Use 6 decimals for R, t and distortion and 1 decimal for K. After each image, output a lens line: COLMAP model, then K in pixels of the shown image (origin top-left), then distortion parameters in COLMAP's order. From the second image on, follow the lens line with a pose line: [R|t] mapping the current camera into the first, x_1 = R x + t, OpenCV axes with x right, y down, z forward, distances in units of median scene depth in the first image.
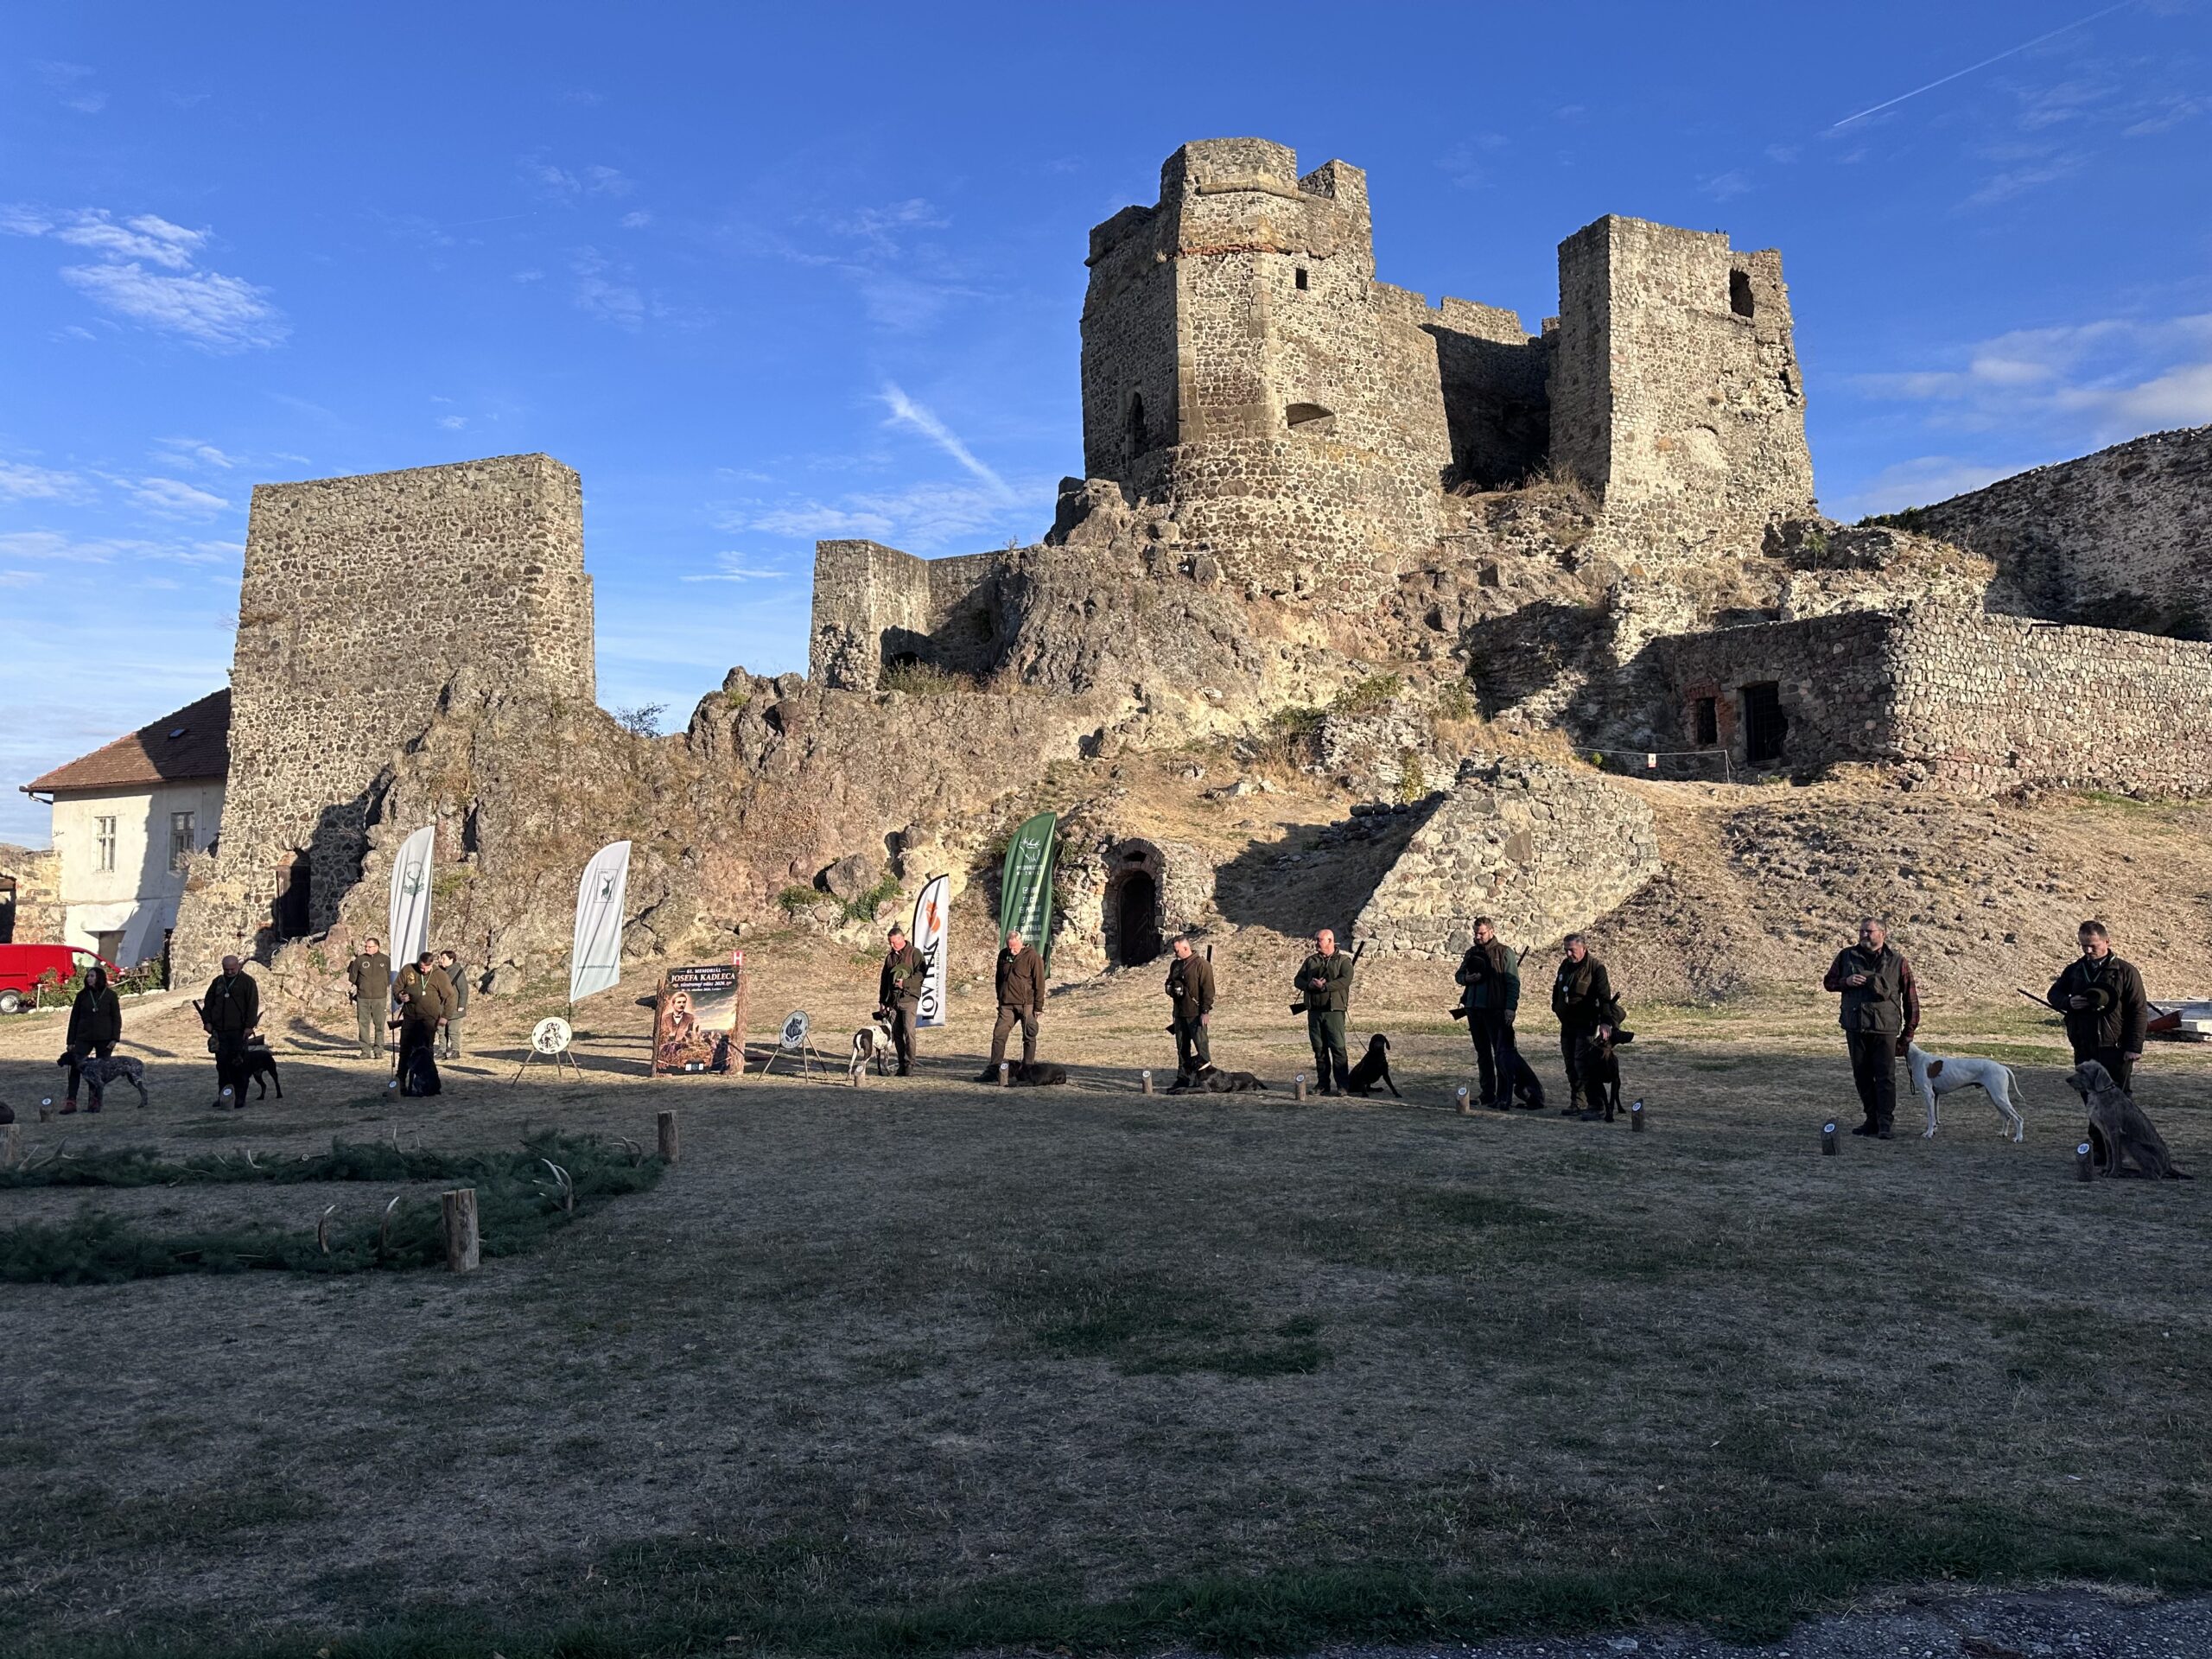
lens RADIAL K [[1531.1, 0, 1097.3], [0, 1531.1, 831.5], [0, 0, 1]] dist [0.190815, -0.391630]
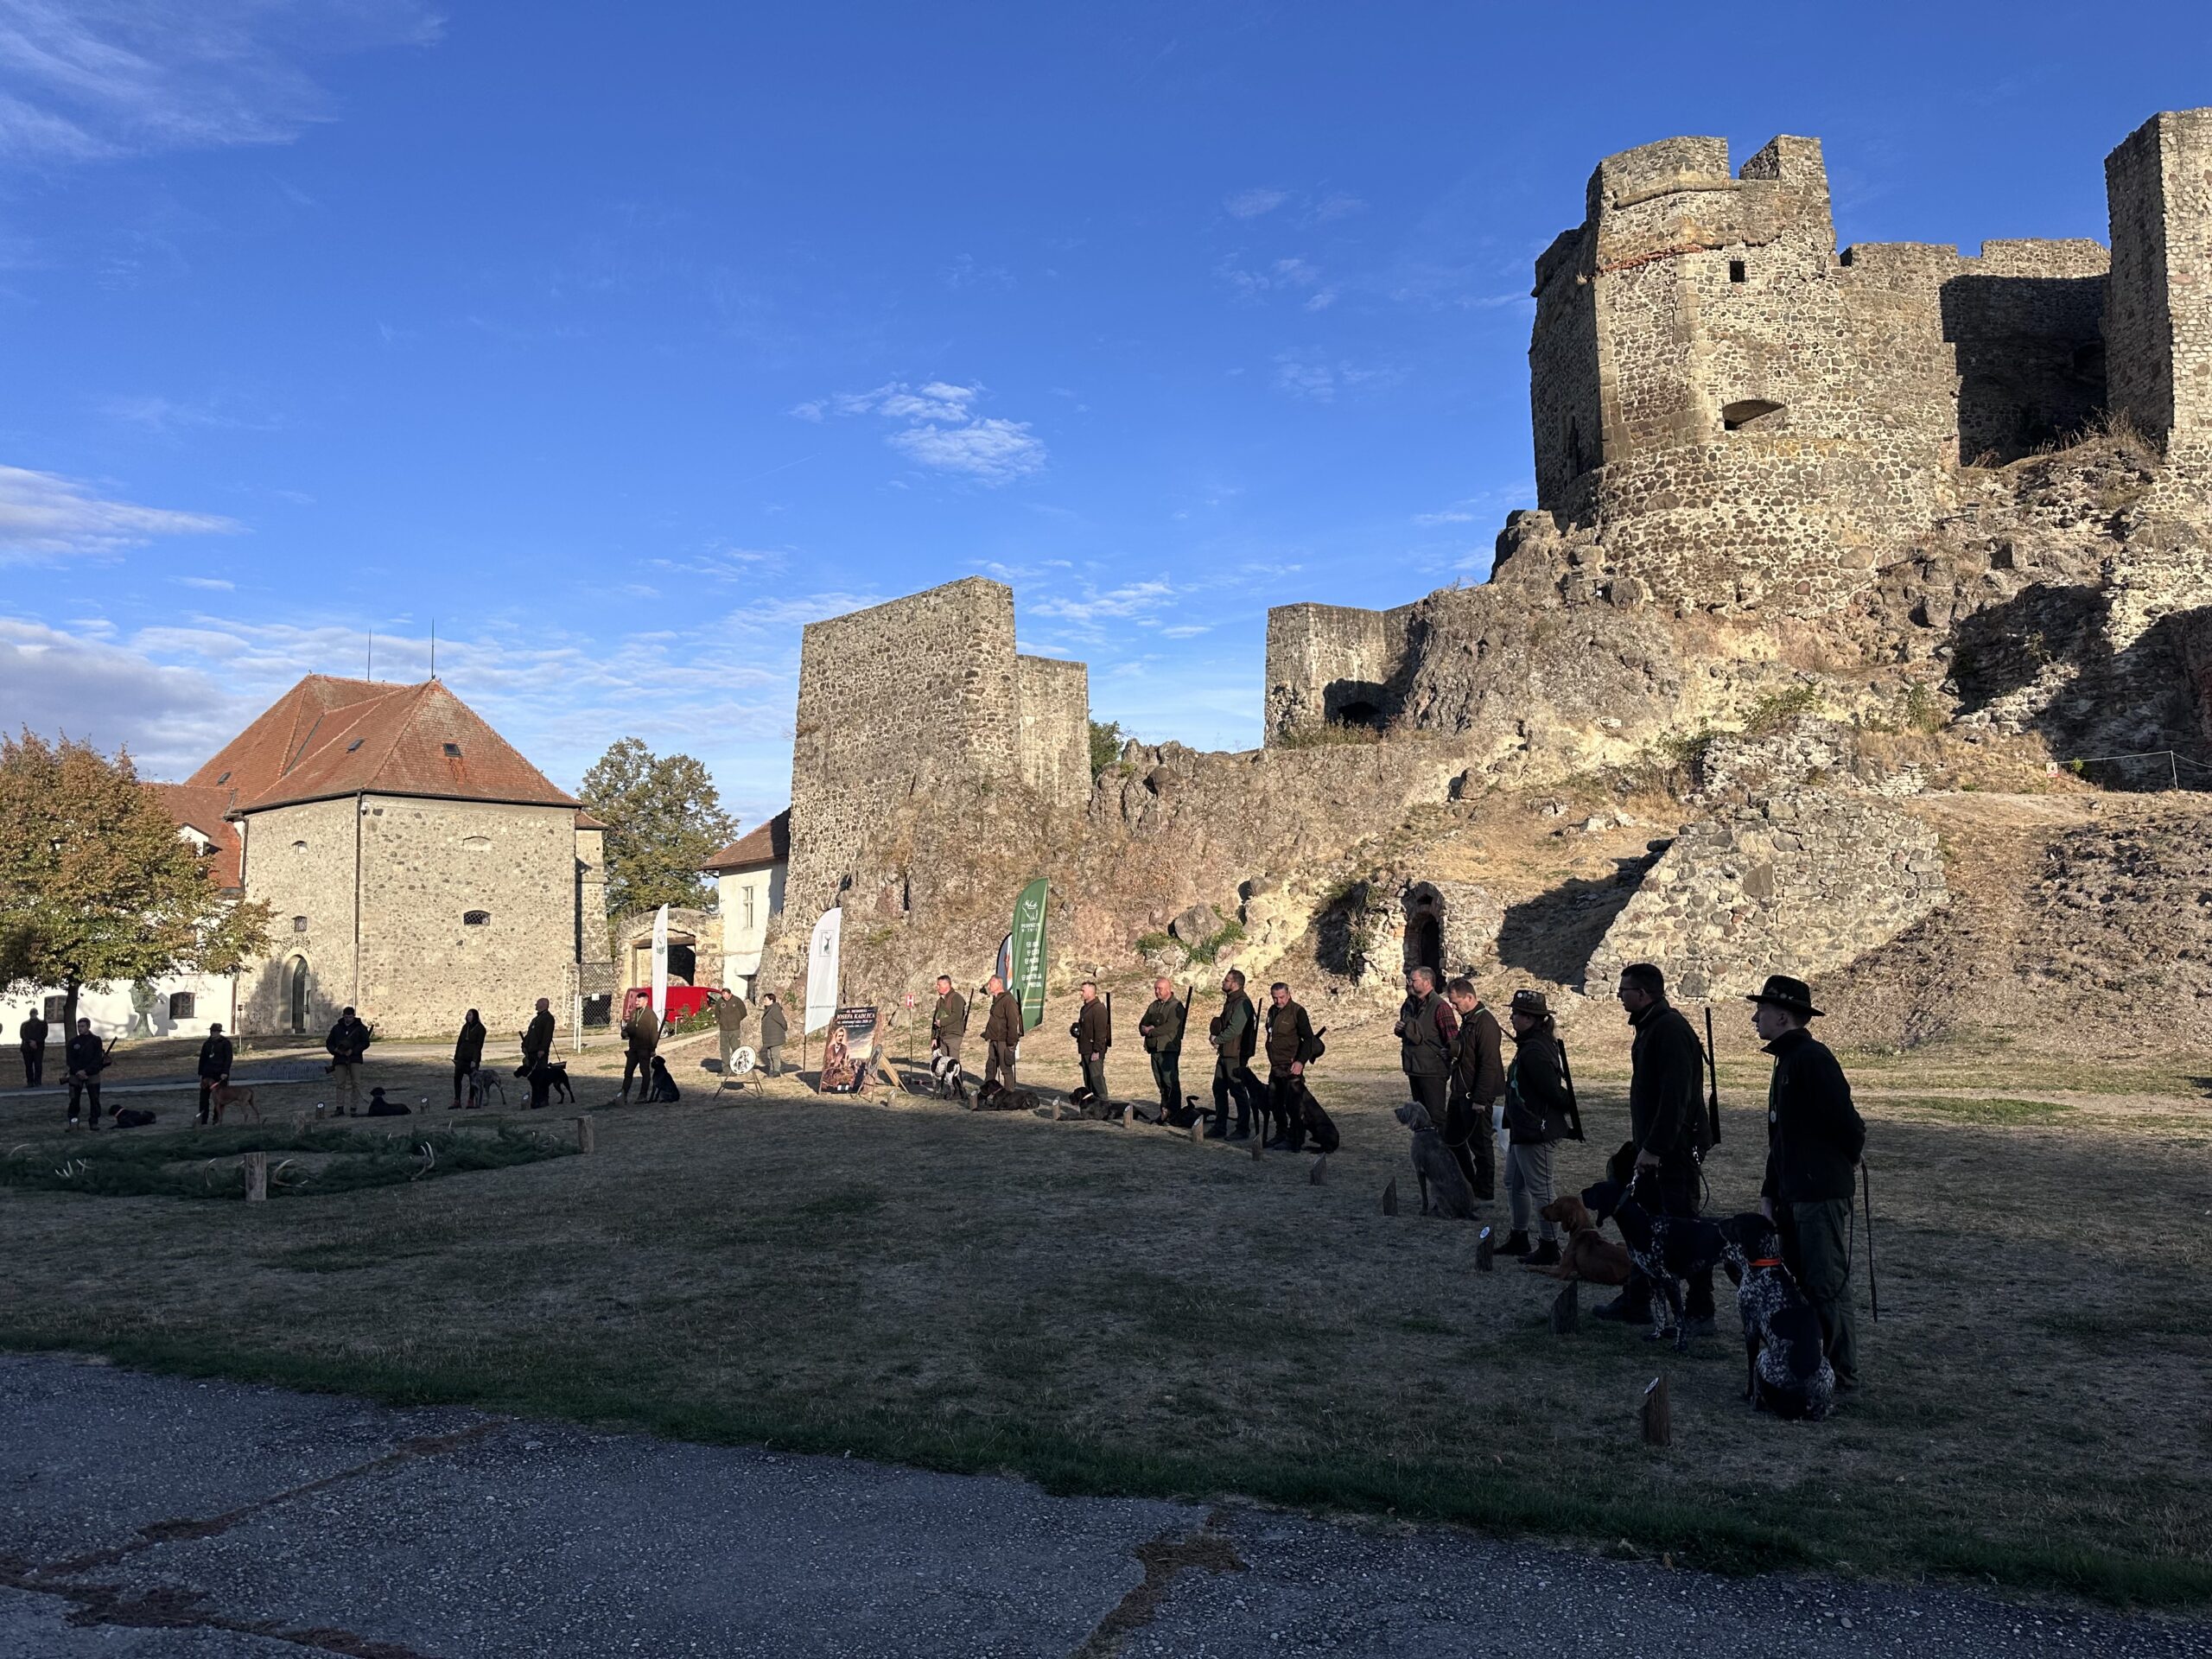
lens RADIAL K [[1531.3, 0, 1030.0], [0, 1531.3, 876.1], [0, 0, 1]] dist [-0.021736, -0.012371]
pose [[0.867016, -0.034877, -0.497059, 0.208427], [0.037869, 0.999274, -0.004062, -0.003678], [0.496840, -0.015301, 0.867707, -0.006588]]
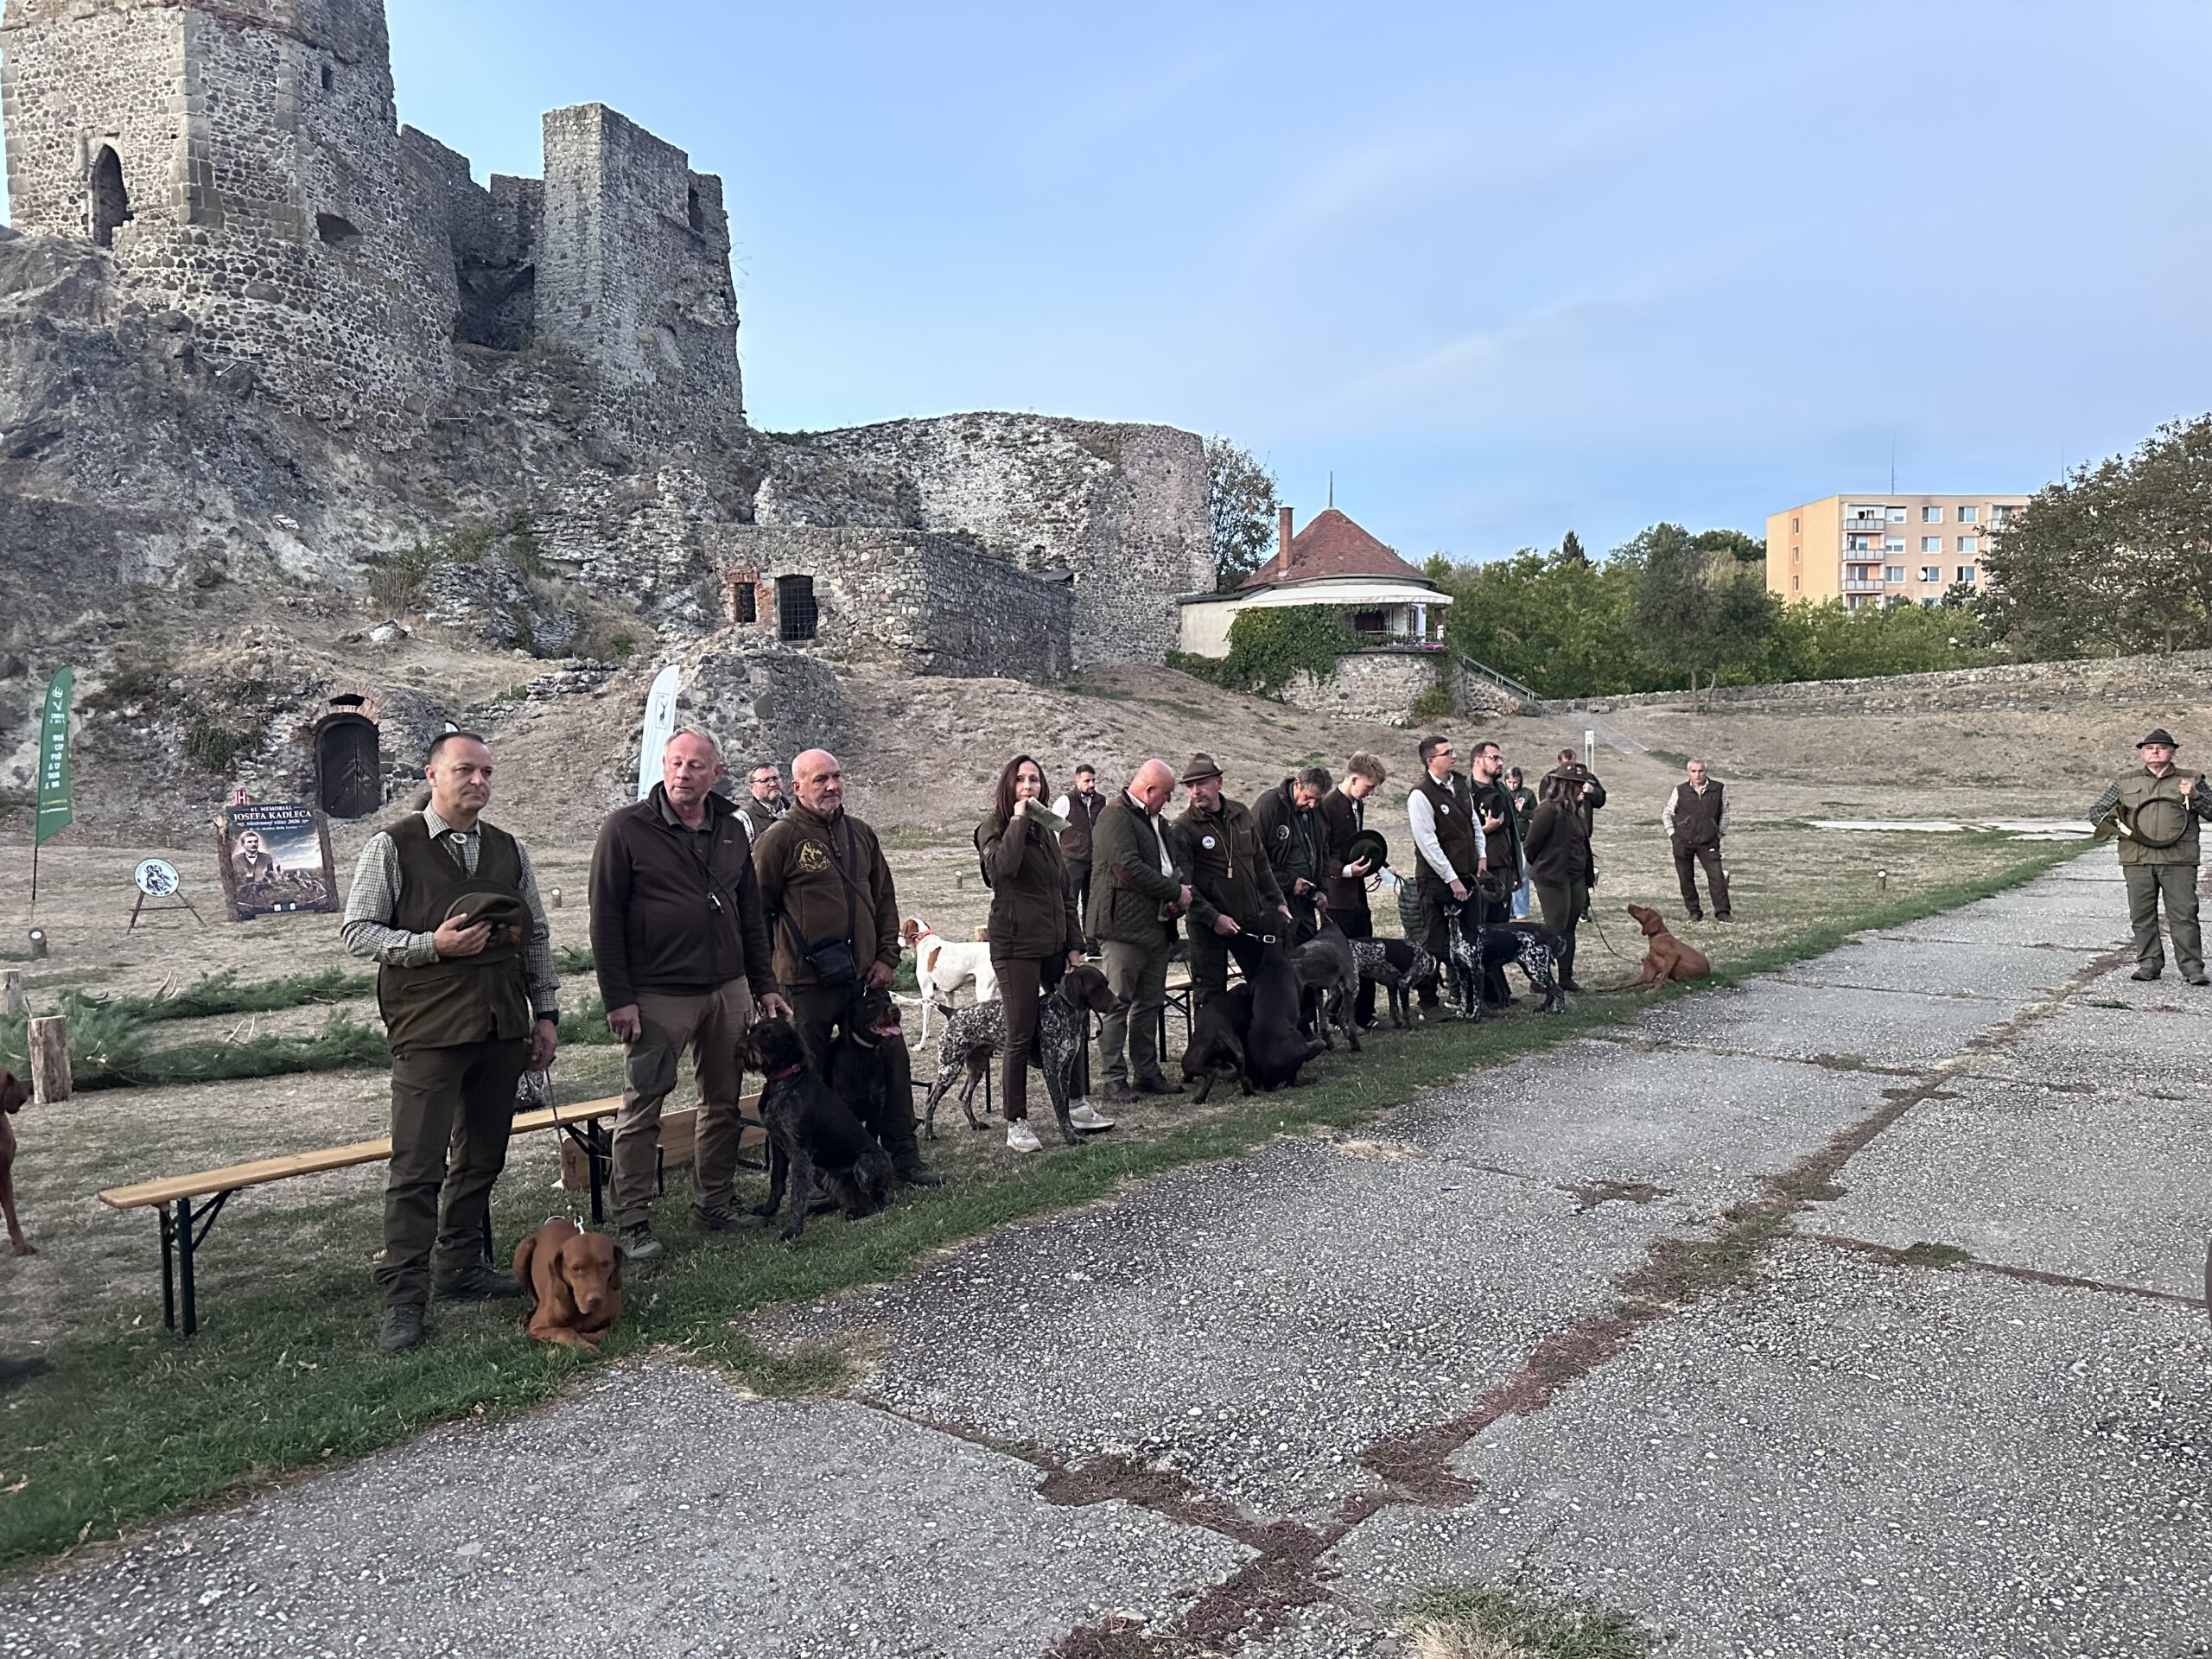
lens RADIAL K [[1568.7, 0, 1128.3], [0, 1568.7, 841.3], [0, 0, 1]] dist [0.052541, -0.061037]
pose [[0.673811, -0.027489, 0.738392, -0.264831], [-0.042749, 0.996184, 0.076096, 0.005284], [-0.737666, -0.082840, 0.670064, -0.020885]]
